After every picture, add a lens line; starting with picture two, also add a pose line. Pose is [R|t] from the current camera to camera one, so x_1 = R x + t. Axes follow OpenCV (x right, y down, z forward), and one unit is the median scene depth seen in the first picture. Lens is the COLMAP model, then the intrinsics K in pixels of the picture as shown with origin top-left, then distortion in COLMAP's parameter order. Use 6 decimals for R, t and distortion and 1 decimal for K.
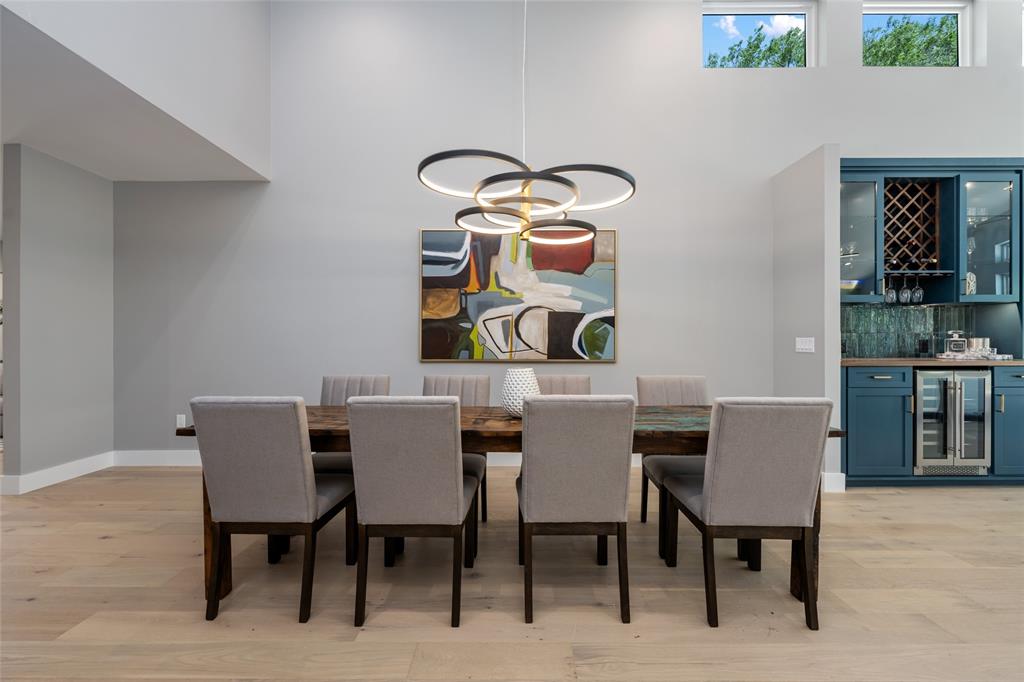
lens RADIAL K [[404.1, 0, 508.7], [0, 404.1, 344.7], [0, 0, 1]] dist [0.000098, 0.000407]
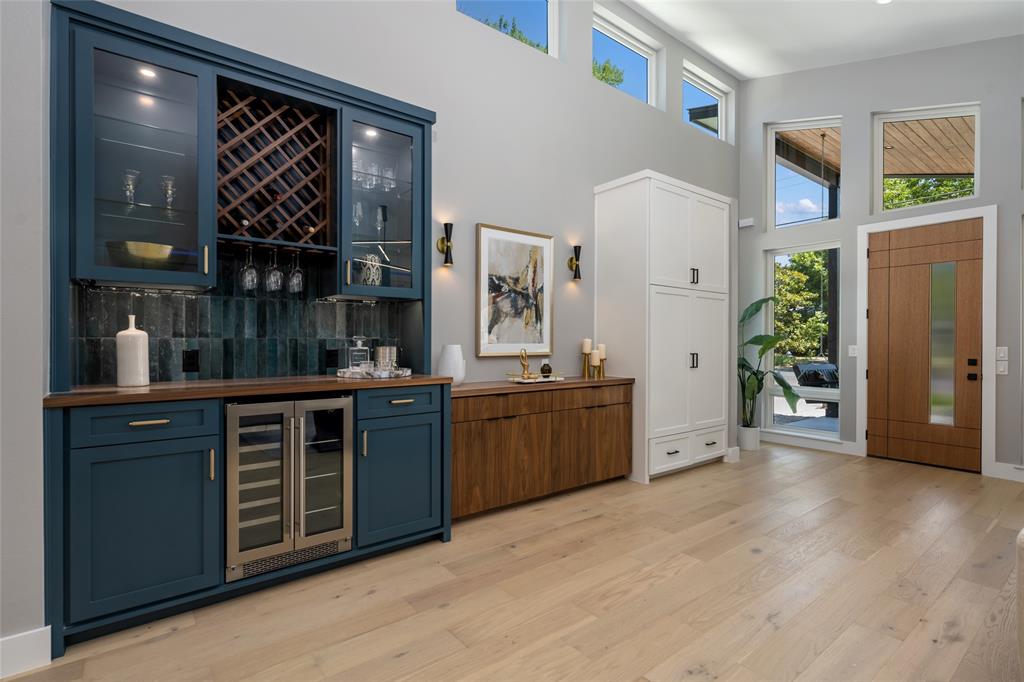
lens RADIAL K [[486.6, 0, 507.7], [0, 486.6, 342.9], [0, 0, 1]] dist [0.001629, -0.000146]
pose [[0.798505, 0.000800, 0.601988, 0.858536], [-0.002399, 0.999995, 0.001854, -0.026049], [-0.601984, -0.002924, 0.798503, 0.180997]]
